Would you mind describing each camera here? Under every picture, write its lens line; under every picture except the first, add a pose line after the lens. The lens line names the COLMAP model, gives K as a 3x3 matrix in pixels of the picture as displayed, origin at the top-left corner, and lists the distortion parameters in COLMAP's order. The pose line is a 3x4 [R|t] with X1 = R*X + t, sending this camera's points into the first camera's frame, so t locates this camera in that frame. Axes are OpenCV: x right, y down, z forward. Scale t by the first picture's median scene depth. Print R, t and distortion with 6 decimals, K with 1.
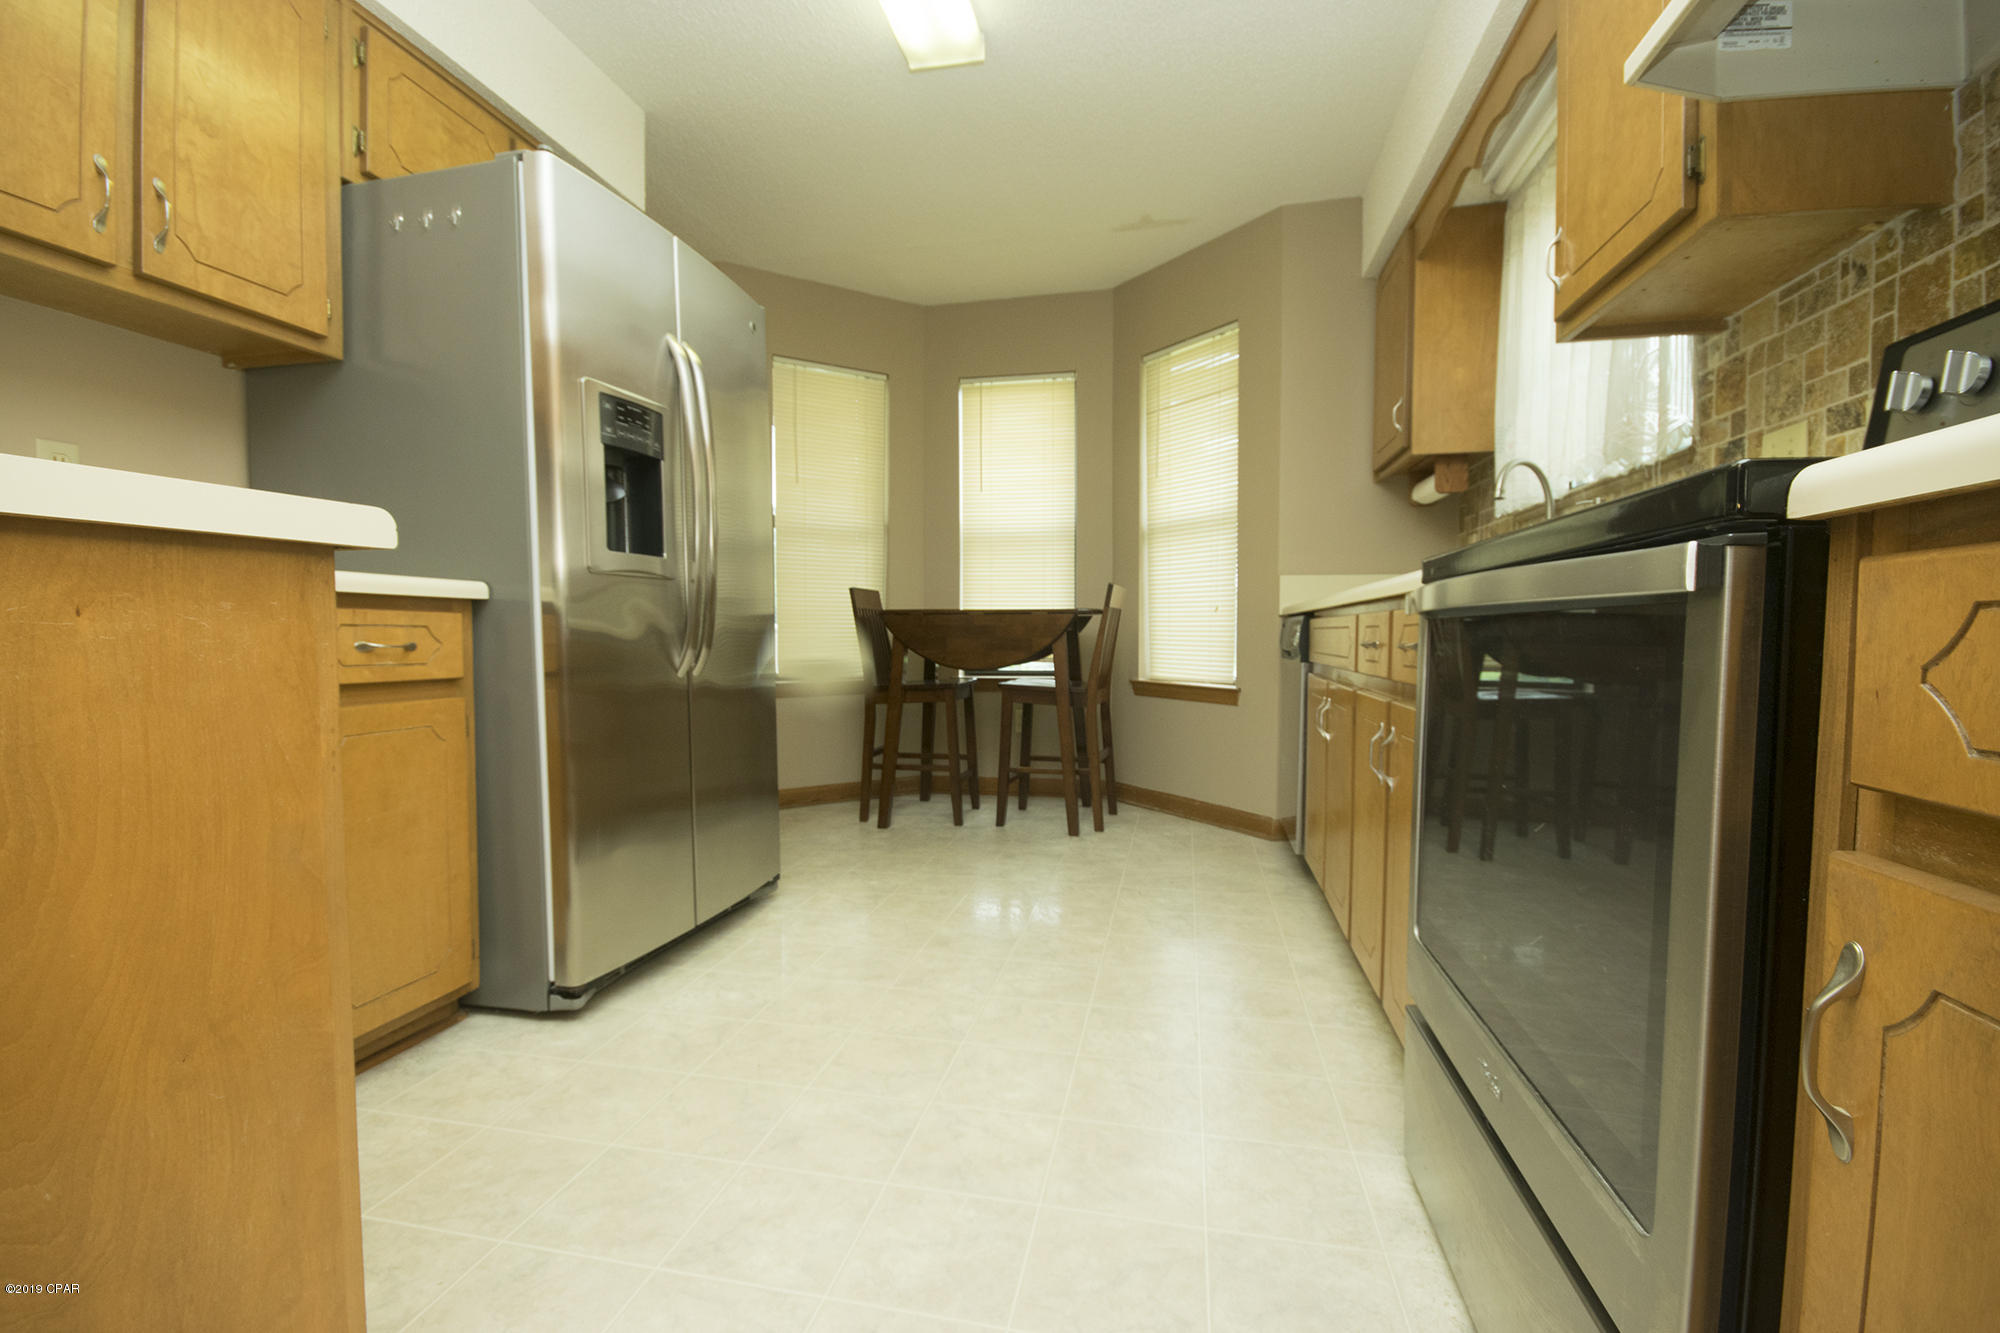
lens RADIAL K [[886.8, 0, 990.8], [0, 886.8, 667.4], [0, 0, 1]] dist [0.001069, -0.007207]
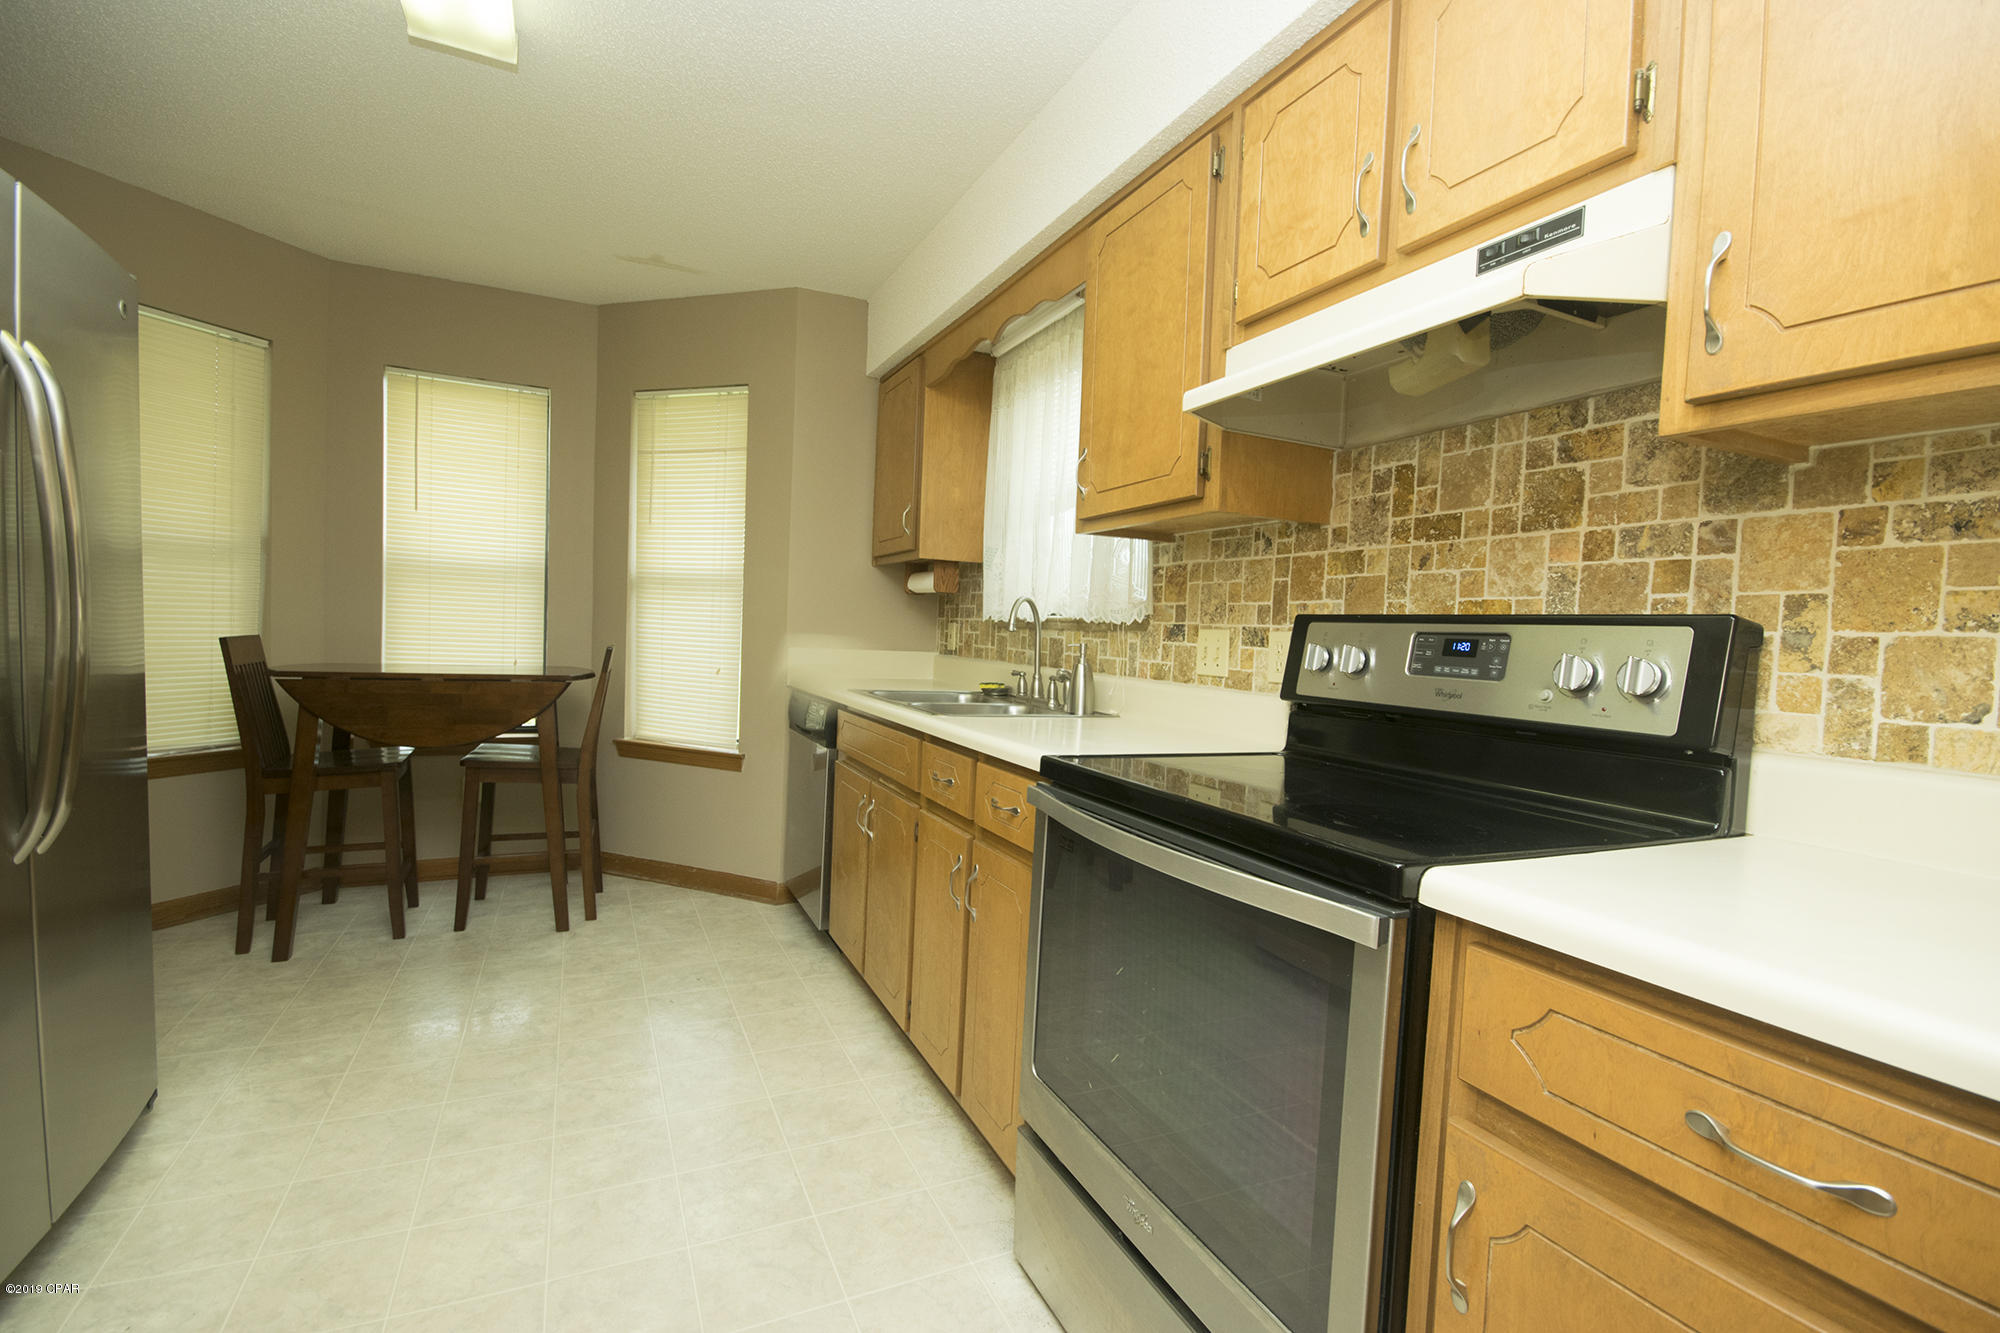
lens RADIAL K [[886.8, 0, 1008.6], [0, 886.8, 667.5], [0, 0, 1]] dist [0.001069, -0.007207]
pose [[0.787085, 0.008122, 0.616791, -0.115511], [-0.018542, 0.999773, 0.010497, -0.101541], [-0.616565, -0.019699, 0.787057, 0.034086]]
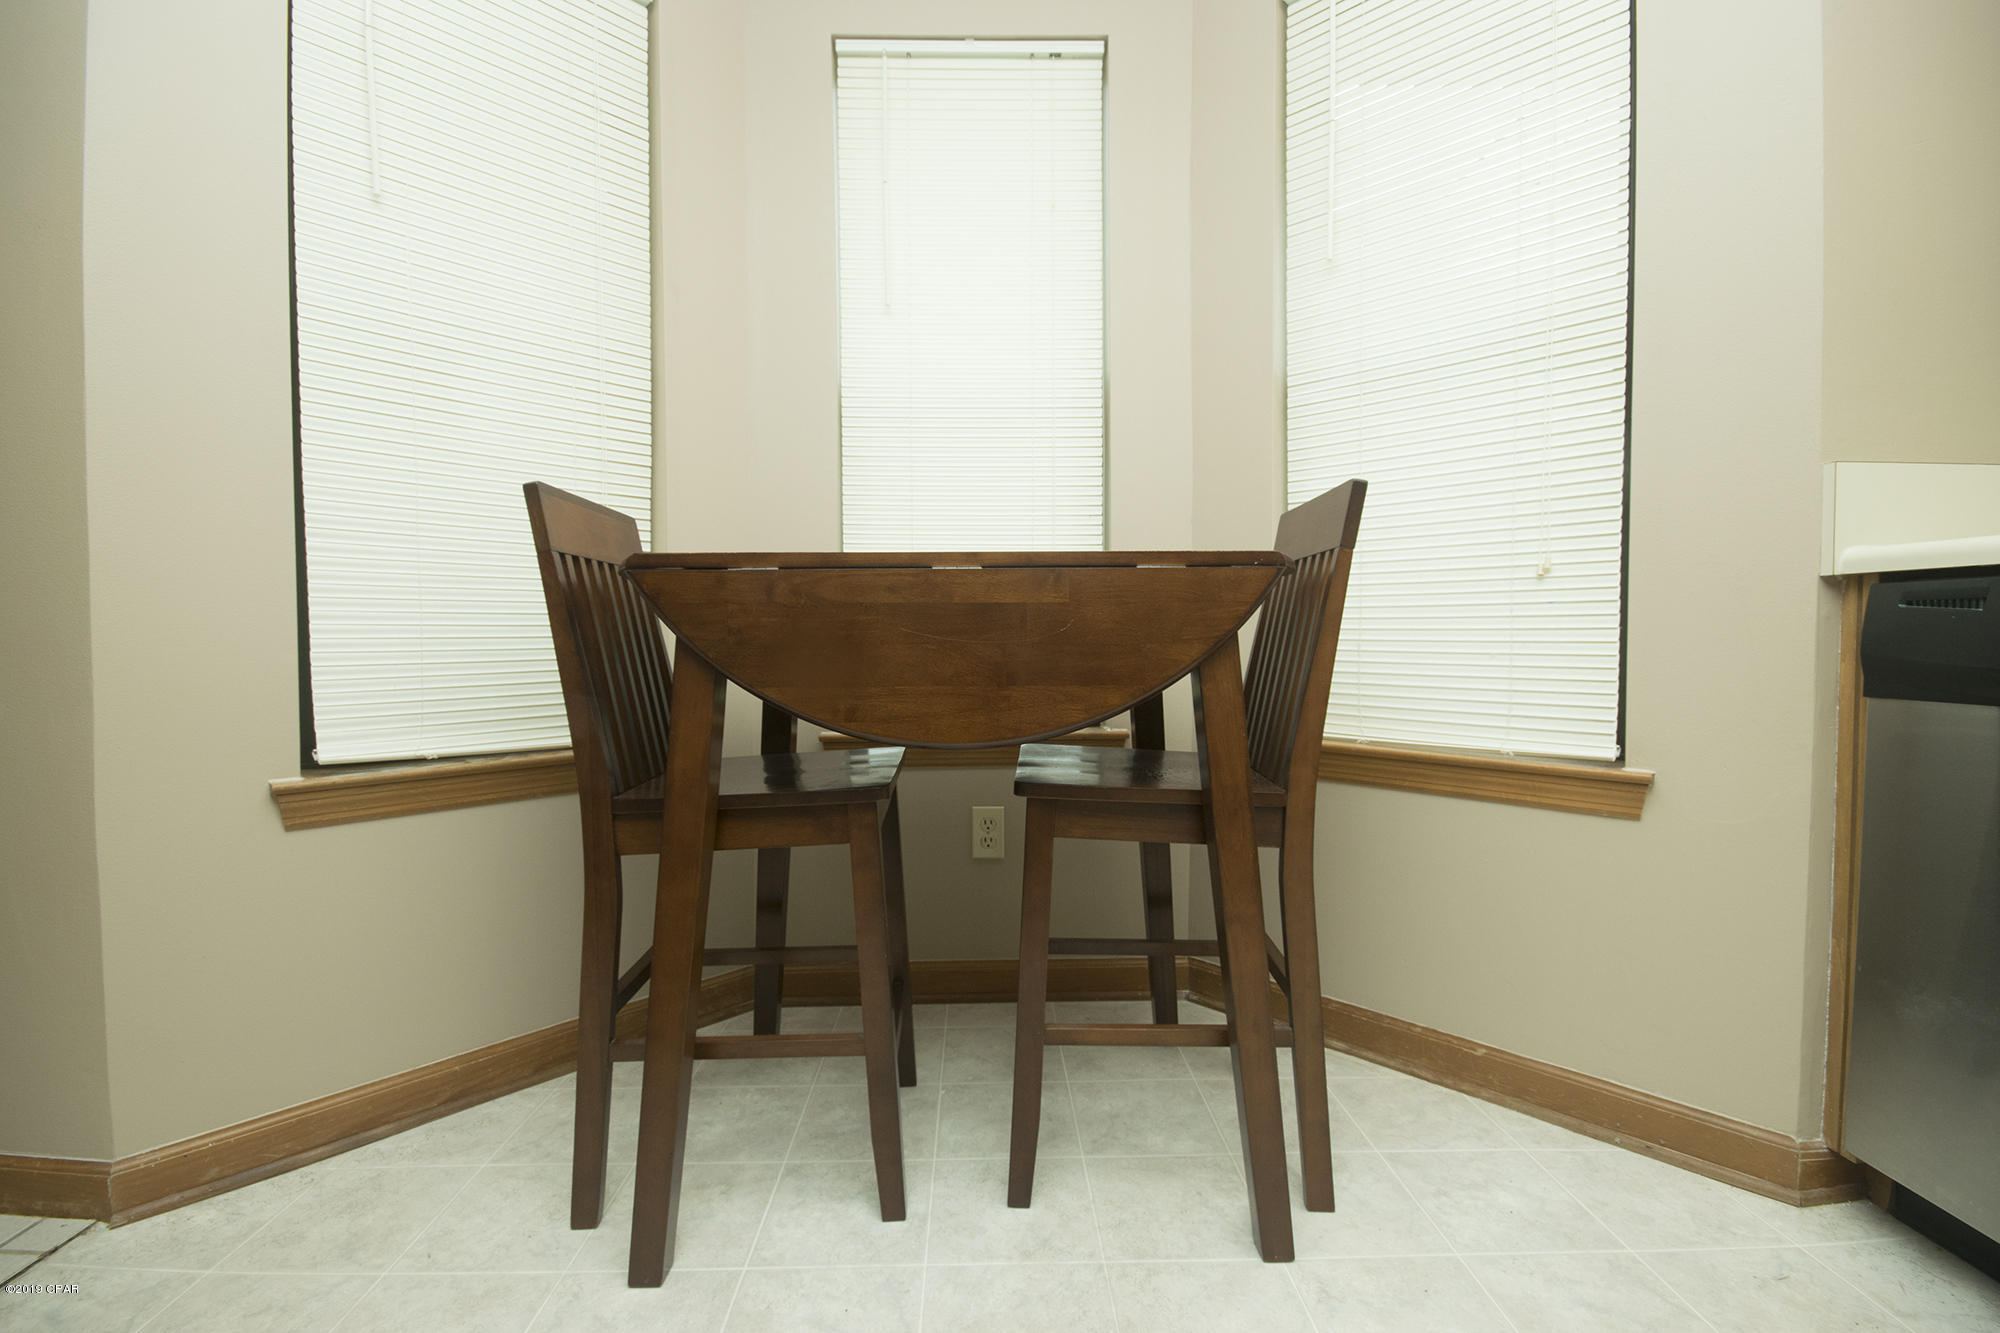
lens RADIAL K [[886.8, 0, 1000.0], [0, 886.8, 658.9], [0, 0, 1]] dist [0.001069, -0.007207]
pose [[0.972381, -0.009383, 0.233209, -0.084844], [0.013758, 0.999758, -0.017138, -0.025515], [-0.232992, 0.019873, 0.972276, 0.785950]]
